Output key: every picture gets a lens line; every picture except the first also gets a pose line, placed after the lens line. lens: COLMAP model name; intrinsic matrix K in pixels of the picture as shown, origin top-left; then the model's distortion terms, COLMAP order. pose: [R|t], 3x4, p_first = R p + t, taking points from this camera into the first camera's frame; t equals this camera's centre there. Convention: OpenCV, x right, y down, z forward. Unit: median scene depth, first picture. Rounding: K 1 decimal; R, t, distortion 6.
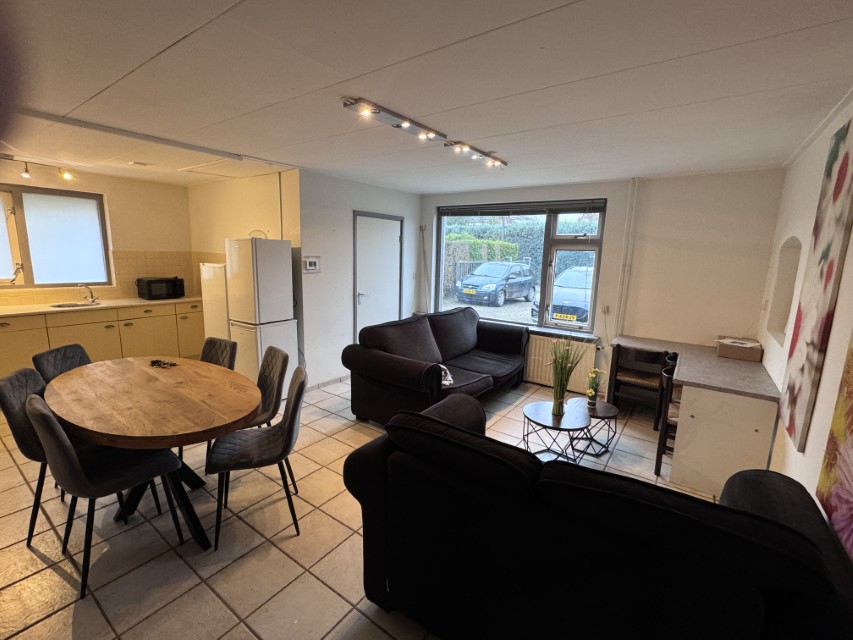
lens RADIAL K [[383.5, 0, 425.4], [0, 383.5, 319.1], [0, 0, 1]] dist [-0.000026, 0.000227]
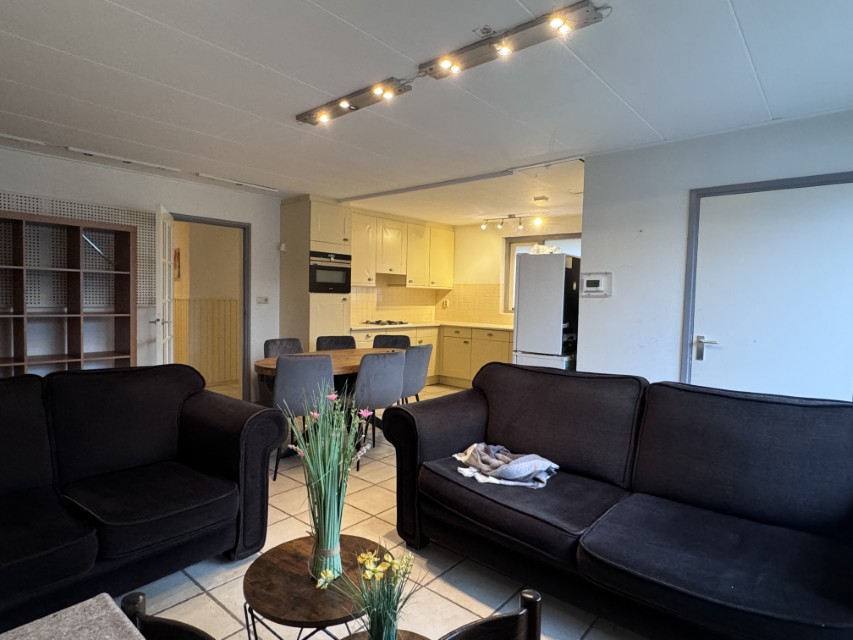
lens RADIAL K [[490.7, 0, 426.2], [0, 490.7, 319.3], [0, 0, 1]] dist [0.002112, 0.000031]
pose [[-0.077610, 0.020013, -0.996783, 0.608817], [-0.197610, 0.979654, 0.035055, -0.050866], [0.977204, 0.199695, -0.072076, 0.770643]]
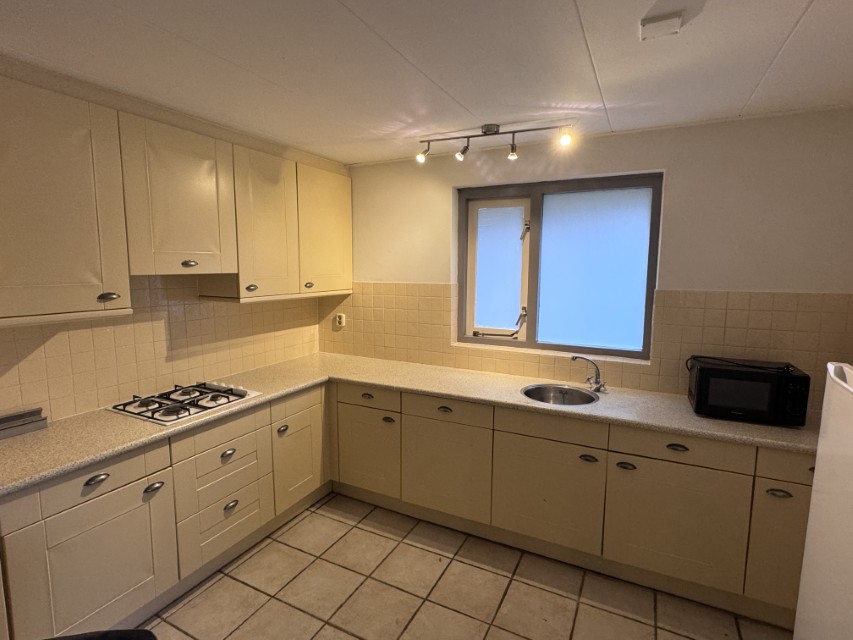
lens RADIAL K [[439.7, 0, 424.8], [0, 439.7, 317.3], [0, 0, 1]] dist [-0.000709, 0.000399]
pose [[0.150539, 0.090100, -0.984490, -0.367435], [-0.172371, 0.982976, 0.063604, -0.147046], [0.973461, 0.160123, 0.163507, 0.719076]]
